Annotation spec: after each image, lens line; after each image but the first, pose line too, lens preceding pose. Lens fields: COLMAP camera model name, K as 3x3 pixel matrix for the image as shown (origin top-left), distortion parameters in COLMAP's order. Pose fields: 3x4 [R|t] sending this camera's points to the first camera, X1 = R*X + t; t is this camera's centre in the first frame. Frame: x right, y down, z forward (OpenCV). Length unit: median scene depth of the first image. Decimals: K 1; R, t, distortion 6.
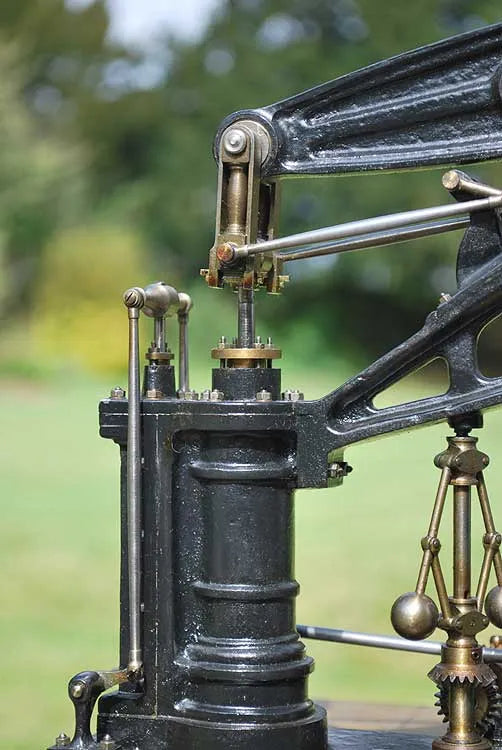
lens RADIAL K [[1670.4, 0, 251.0], [0, 1670.4, 375.0], [0, 0, 1]] dist [0.049494, 0.068531]
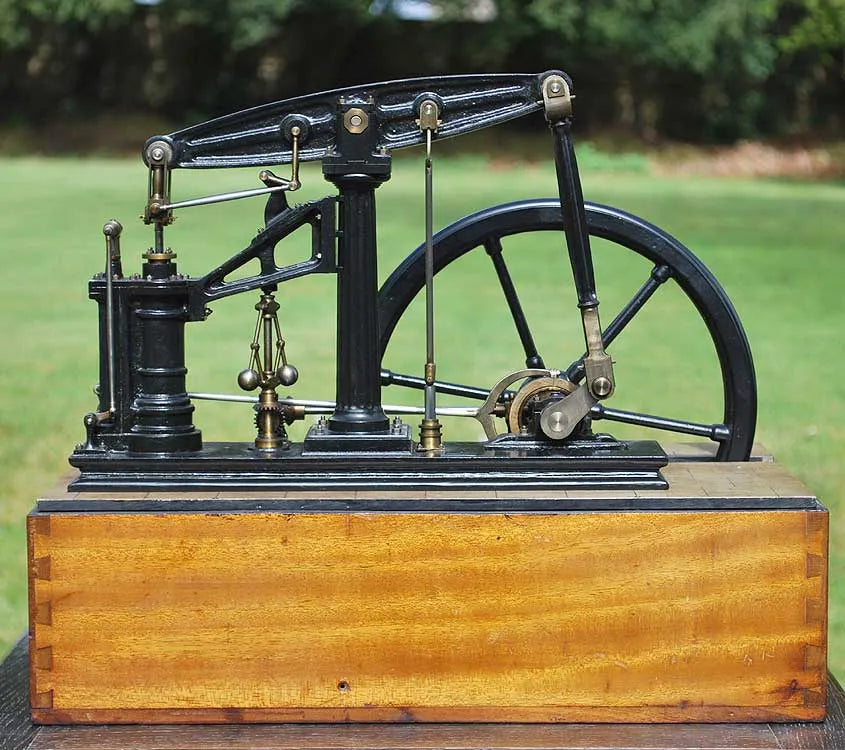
lens RADIAL K [[2526.8, 0, 422.5], [0, 2526.8, 375.0], [0, 0, 1]] dist [-0.058868, -0.048536]
pose [[0.952579, -0.033114, 0.302485, -0.645772], [0.004676, 0.995537, 0.094257, -0.160214], [-0.304257, -0.088373, 0.948482, -2.063140]]
